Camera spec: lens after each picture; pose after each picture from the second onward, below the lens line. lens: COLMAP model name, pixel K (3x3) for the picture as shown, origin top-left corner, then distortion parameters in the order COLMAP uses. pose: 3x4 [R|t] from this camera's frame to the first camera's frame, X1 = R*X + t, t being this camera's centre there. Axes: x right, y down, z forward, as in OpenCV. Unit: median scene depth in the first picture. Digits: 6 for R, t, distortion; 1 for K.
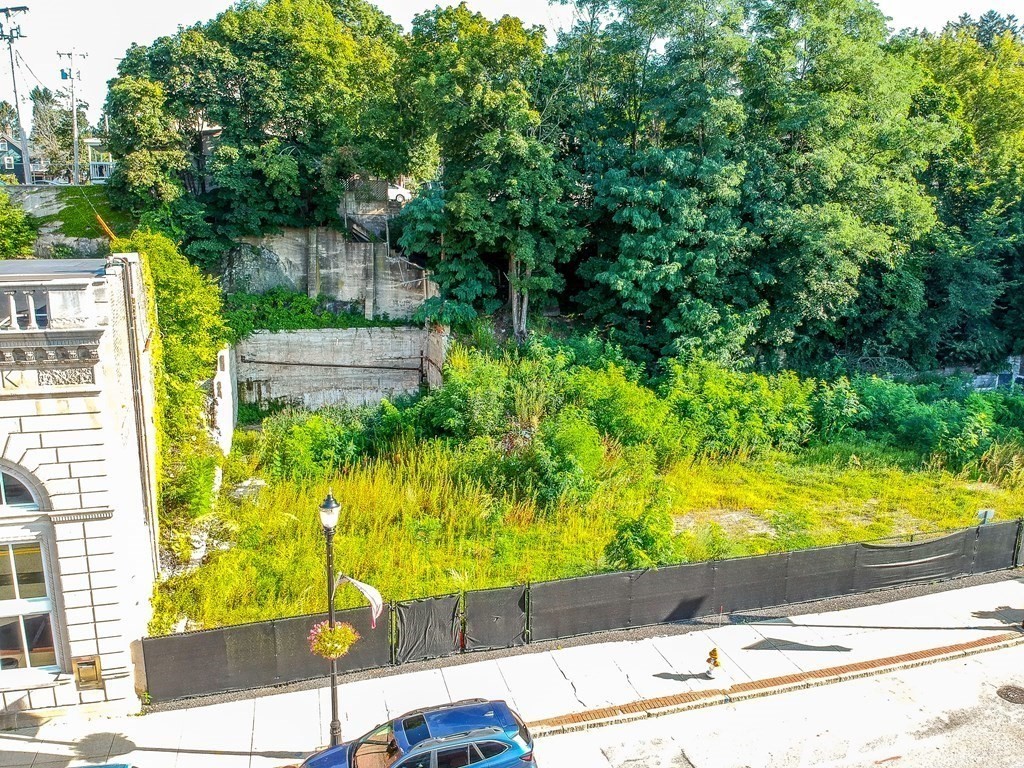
lens RADIAL K [[752.0, 0, 510.0], [0, 752.0, 386.0], [0, 0, 1]] dist [0.093887, -0.167267]
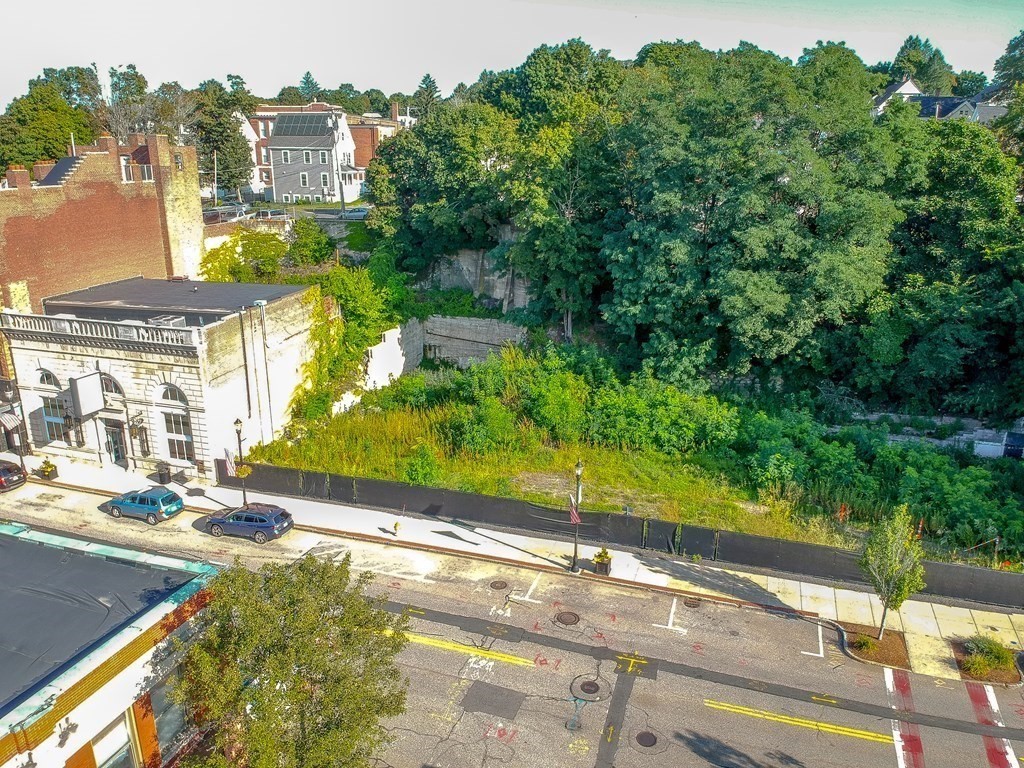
lens RADIAL K [[749.6, 0, 515.3], [0, 749.6, 388.1], [0, 0, 1]] dist [0.096071, -0.171437]
pose [[0.827443, 0.163761, -0.537141, 0.853383], [-0.110926, 0.985351, 0.129534, -0.179877], [0.550485, -0.047599, 0.833487, -0.301561]]
